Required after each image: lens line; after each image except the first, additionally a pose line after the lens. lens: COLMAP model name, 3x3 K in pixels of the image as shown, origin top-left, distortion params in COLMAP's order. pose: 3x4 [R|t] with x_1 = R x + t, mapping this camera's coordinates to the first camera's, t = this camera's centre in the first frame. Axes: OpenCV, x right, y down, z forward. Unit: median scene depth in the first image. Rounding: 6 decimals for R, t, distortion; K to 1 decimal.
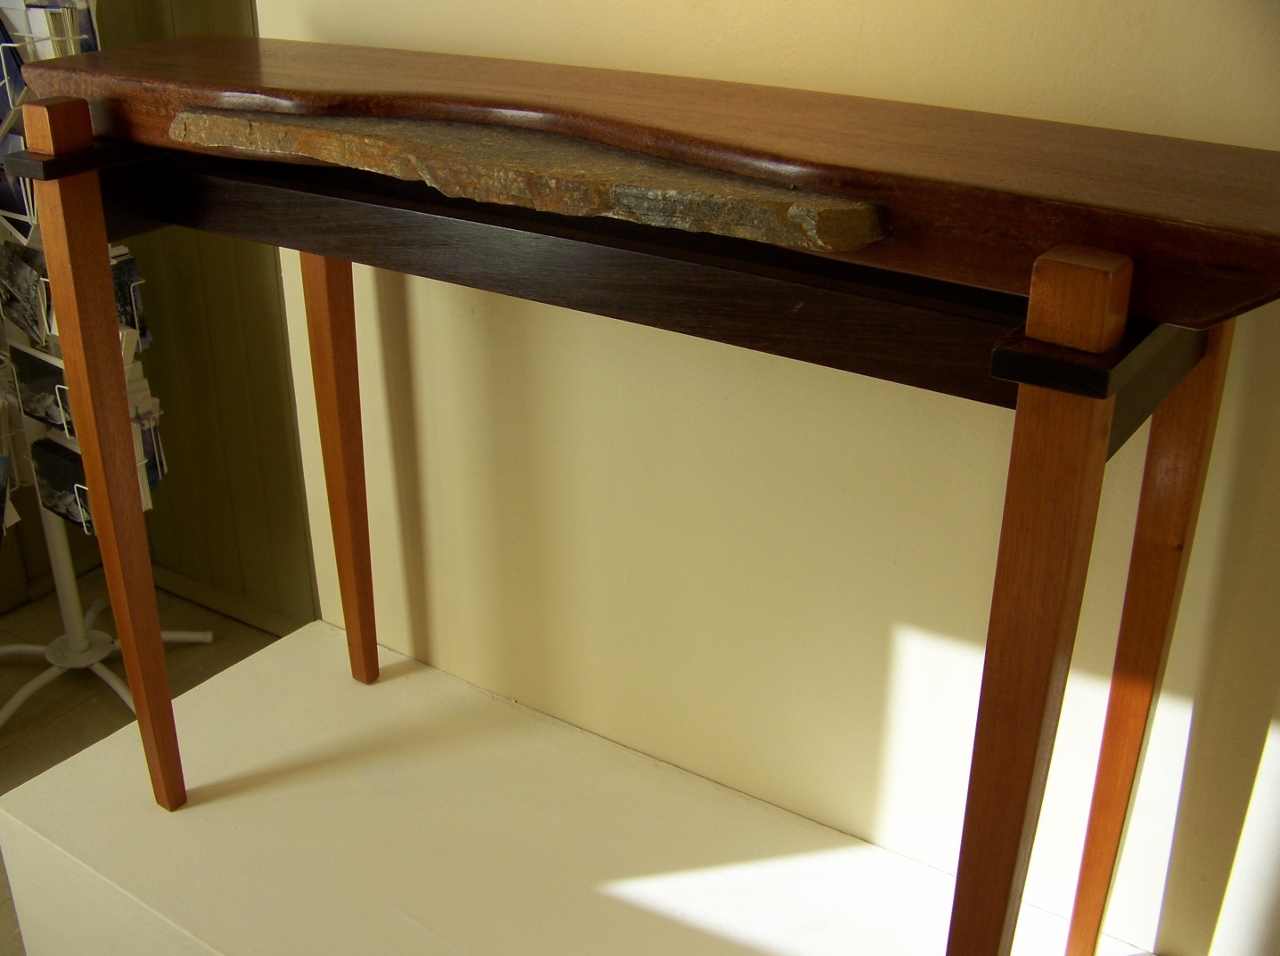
lens RADIAL K [[1339.1, 0, 639.0], [0, 1339.1, 480.0], [0, 0, 1]] dist [-0.188904, 0.000000]
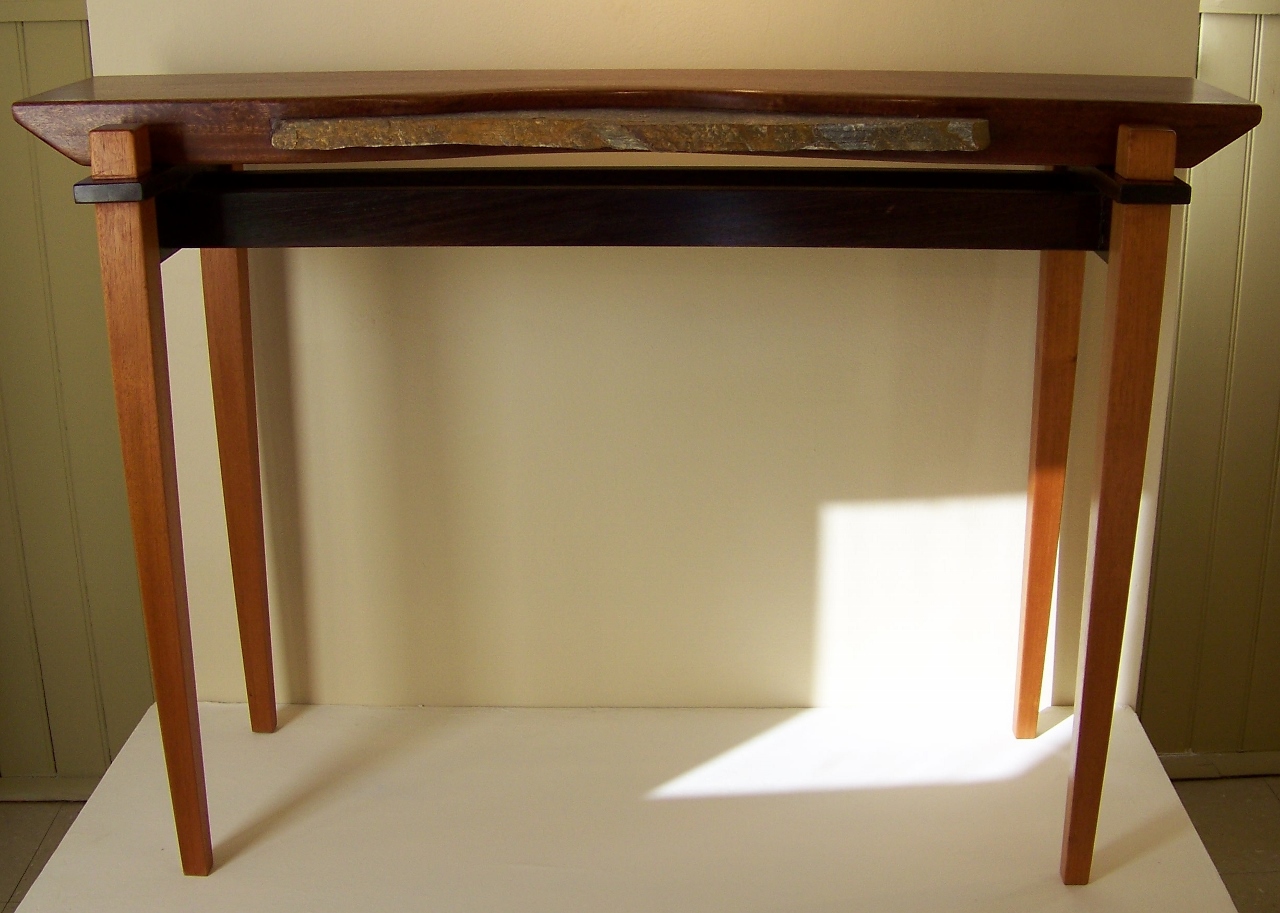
lens RADIAL K [[1512.2, 0, 641.8], [0, 1512.2, 455.5], [0, 0, 1]] dist [-0.204351, 0.000000]
pose [[0.852448, -0.185062, 0.488963, -0.965802], [0.232748, 0.971796, -0.037966, 0.127039], [-0.468146, 0.146169, 0.871478, -0.220790]]
